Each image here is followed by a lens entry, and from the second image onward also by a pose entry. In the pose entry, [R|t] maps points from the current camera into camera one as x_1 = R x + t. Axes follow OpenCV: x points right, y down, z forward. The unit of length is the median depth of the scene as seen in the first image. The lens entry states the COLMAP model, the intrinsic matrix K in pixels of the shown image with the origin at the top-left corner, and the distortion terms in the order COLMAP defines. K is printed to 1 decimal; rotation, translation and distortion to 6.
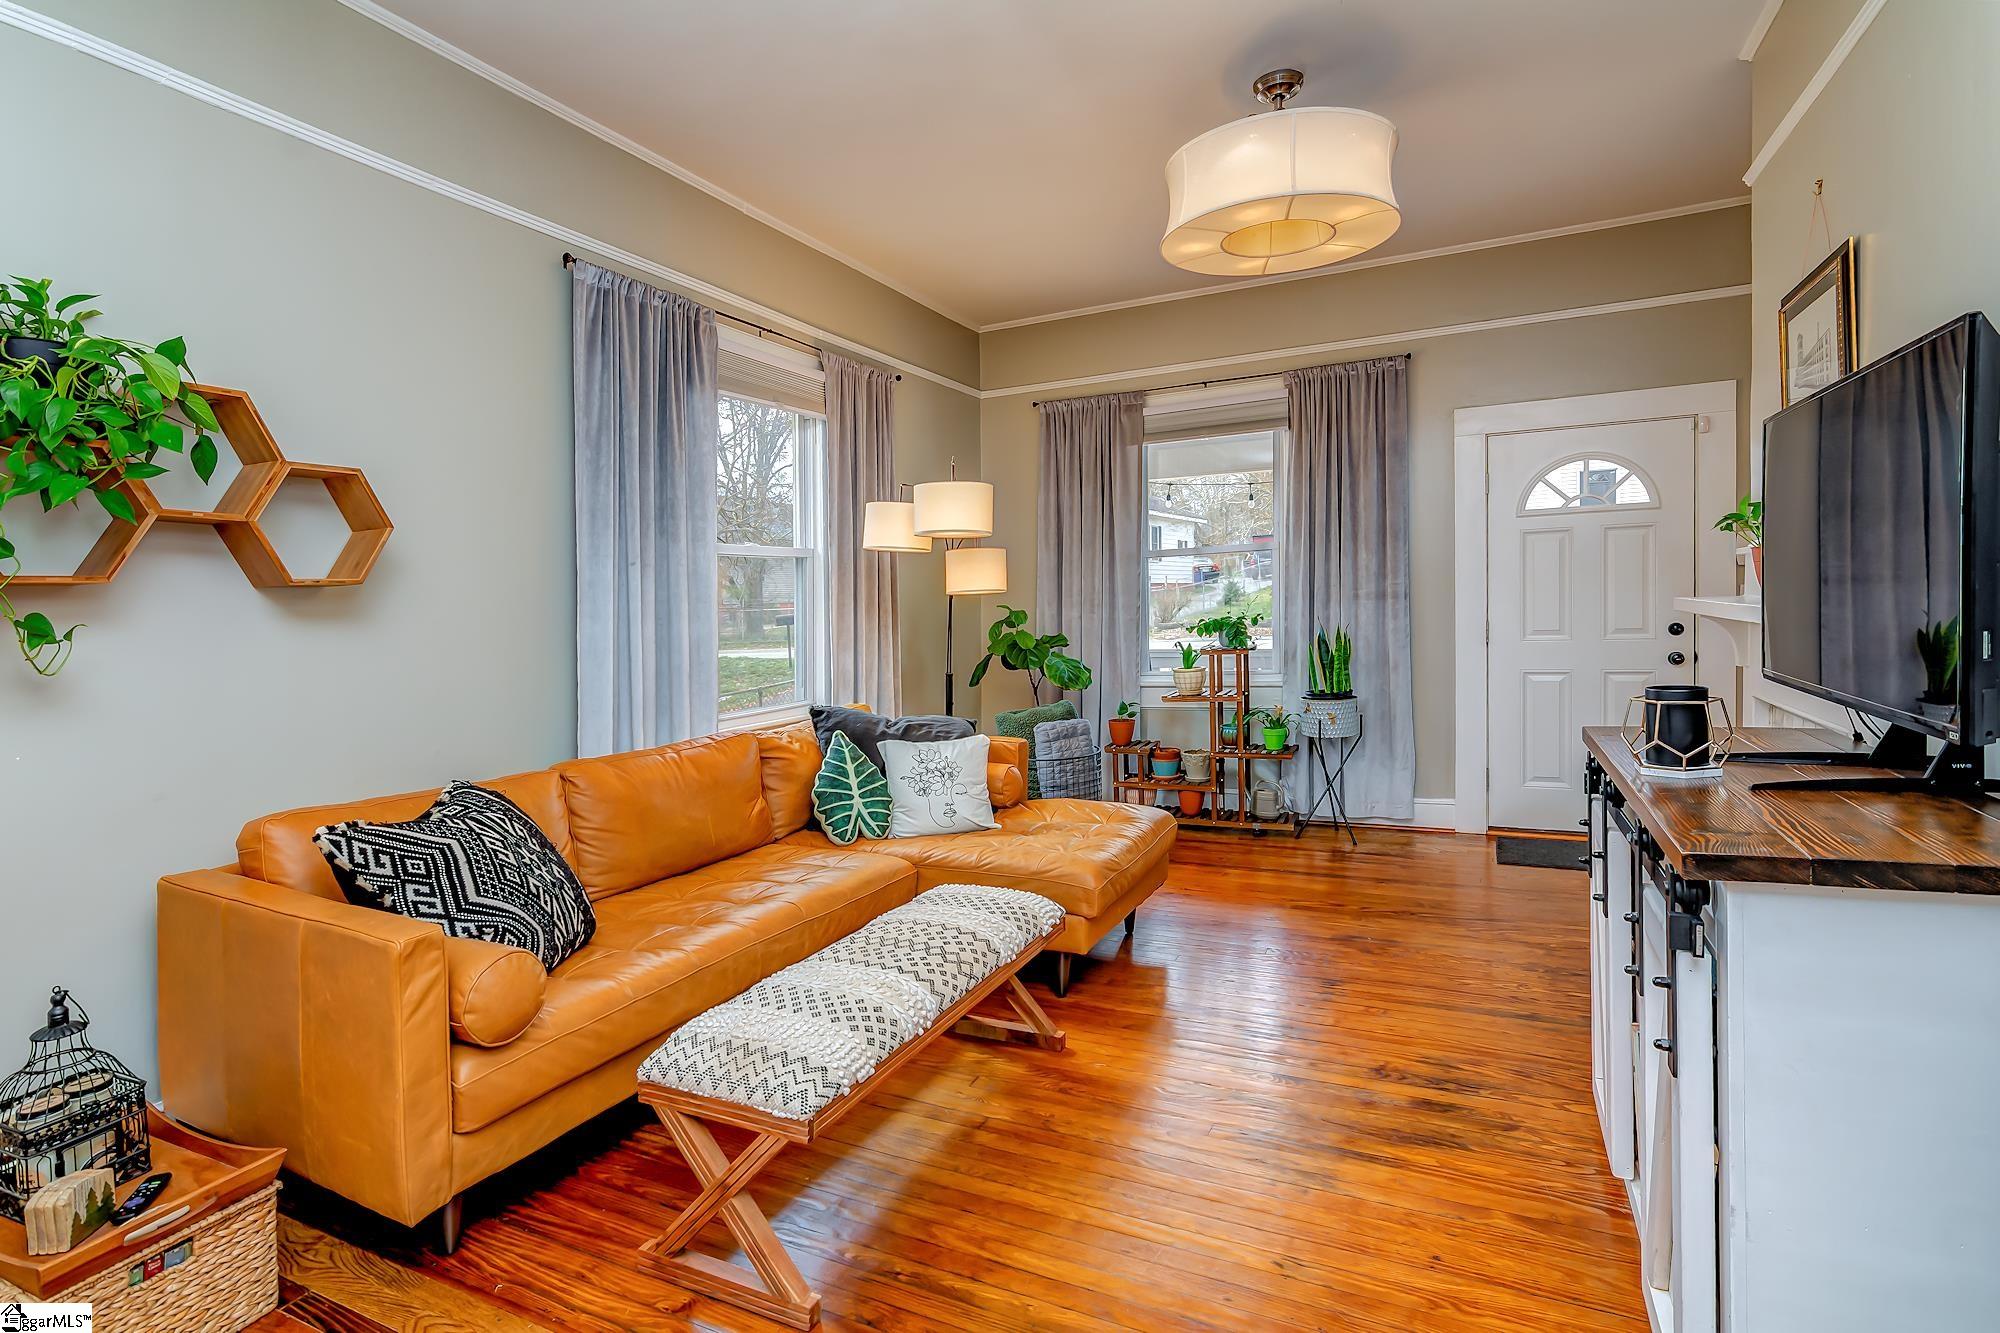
lens RADIAL K [[981.4, 0, 973.3], [0, 981.4, 627.2], [0, 0, 1]] dist [-0.002577, -0.000723]
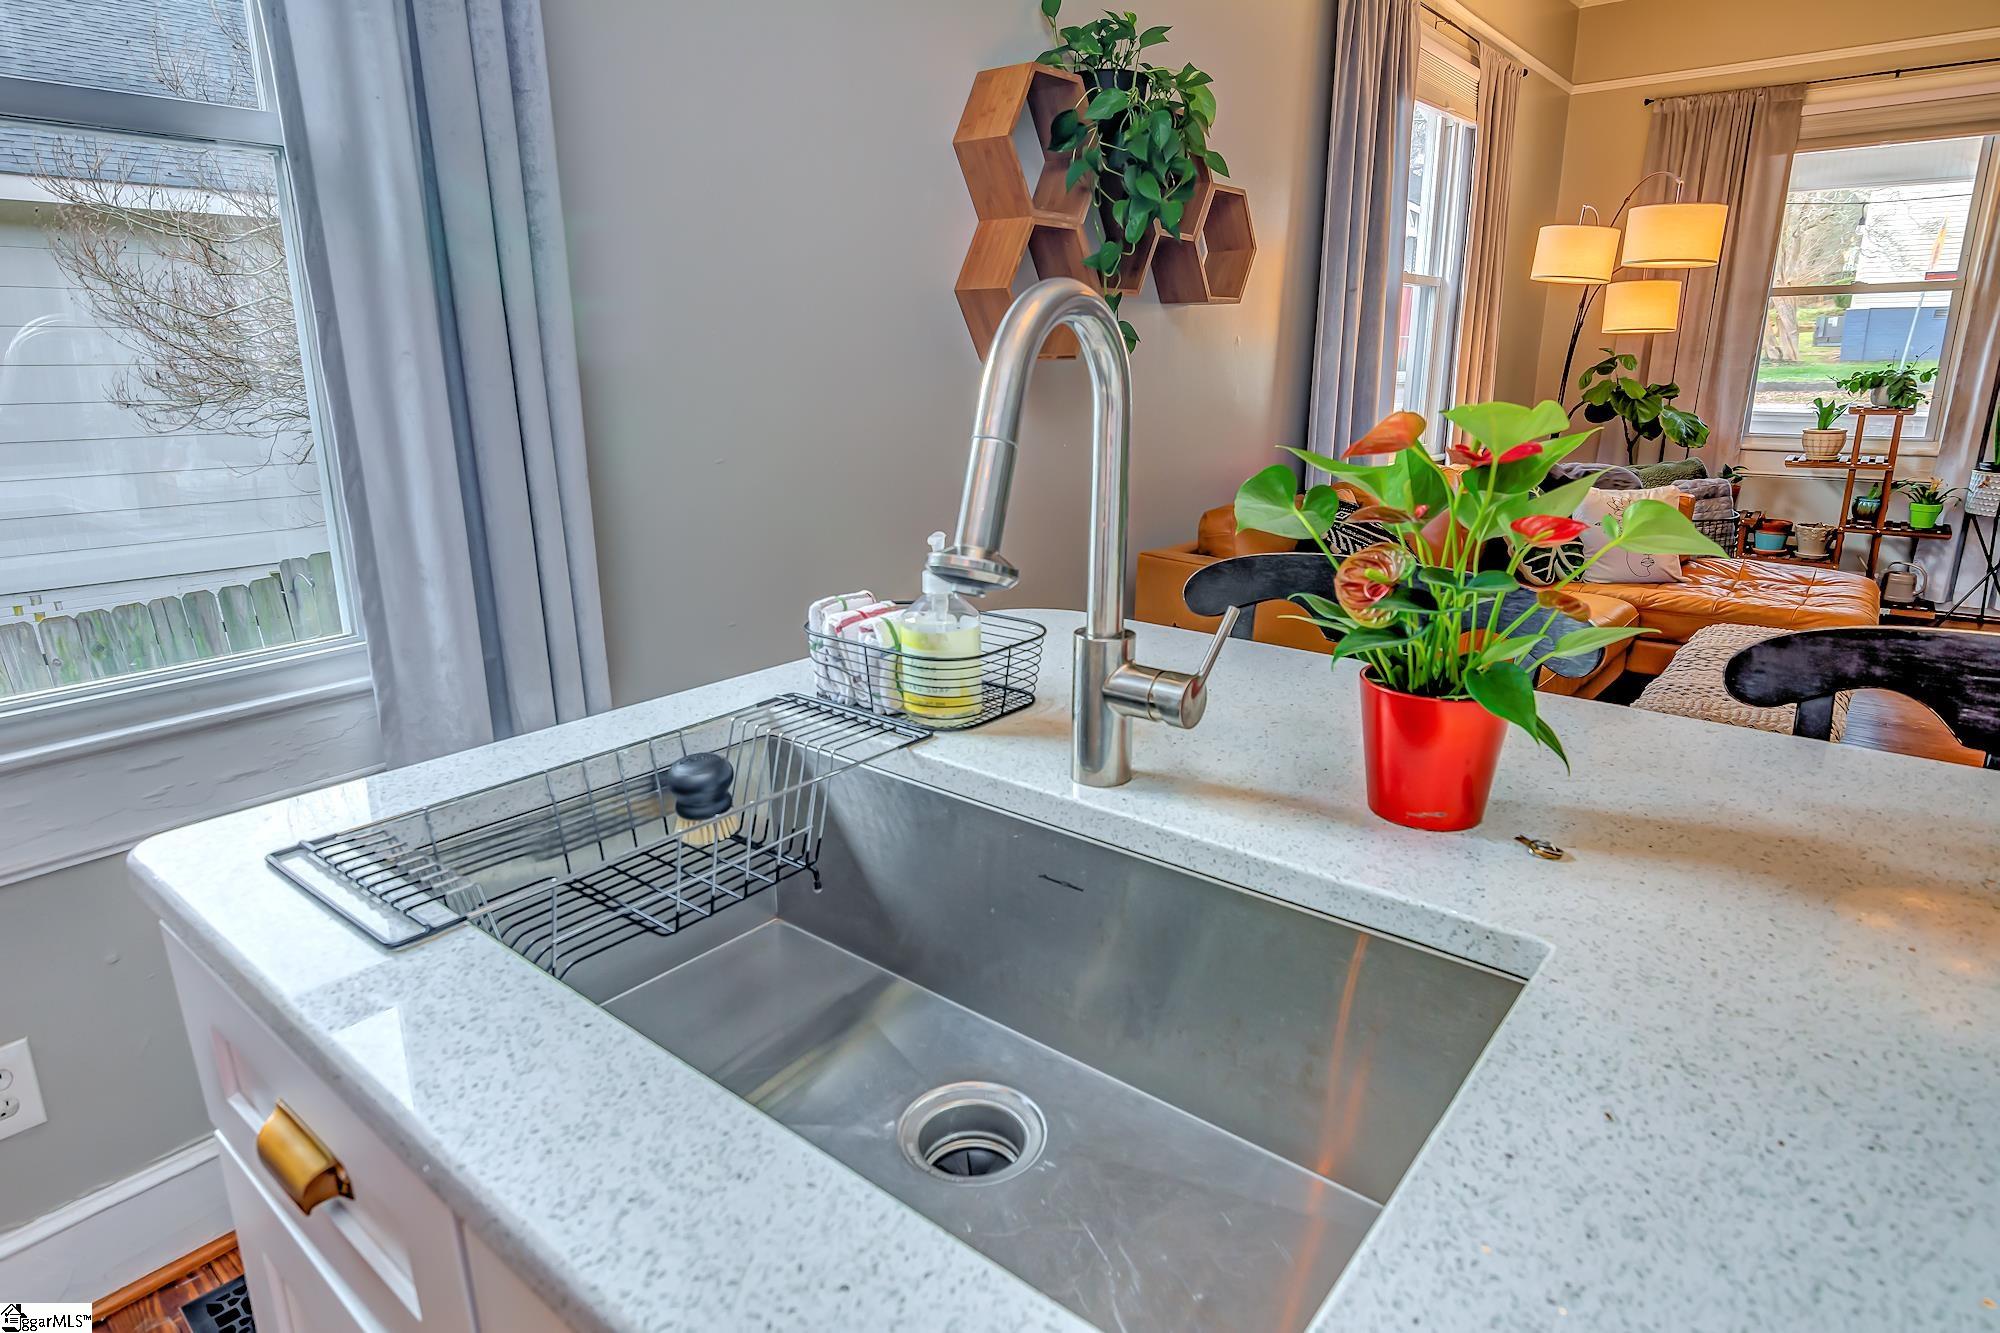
lens RADIAL K [[1114.5, 0, 1008.7], [0, 1114.5, 657.7], [0, 0, 1]] dist [-0.007783, -0.003000]
pose [[0.975815, 0.081904, -0.202672, -0.277722], [-0.030723, 0.969337, 0.243808, 0.021017], [0.216426, -0.231685, 0.948410, -0.142107]]
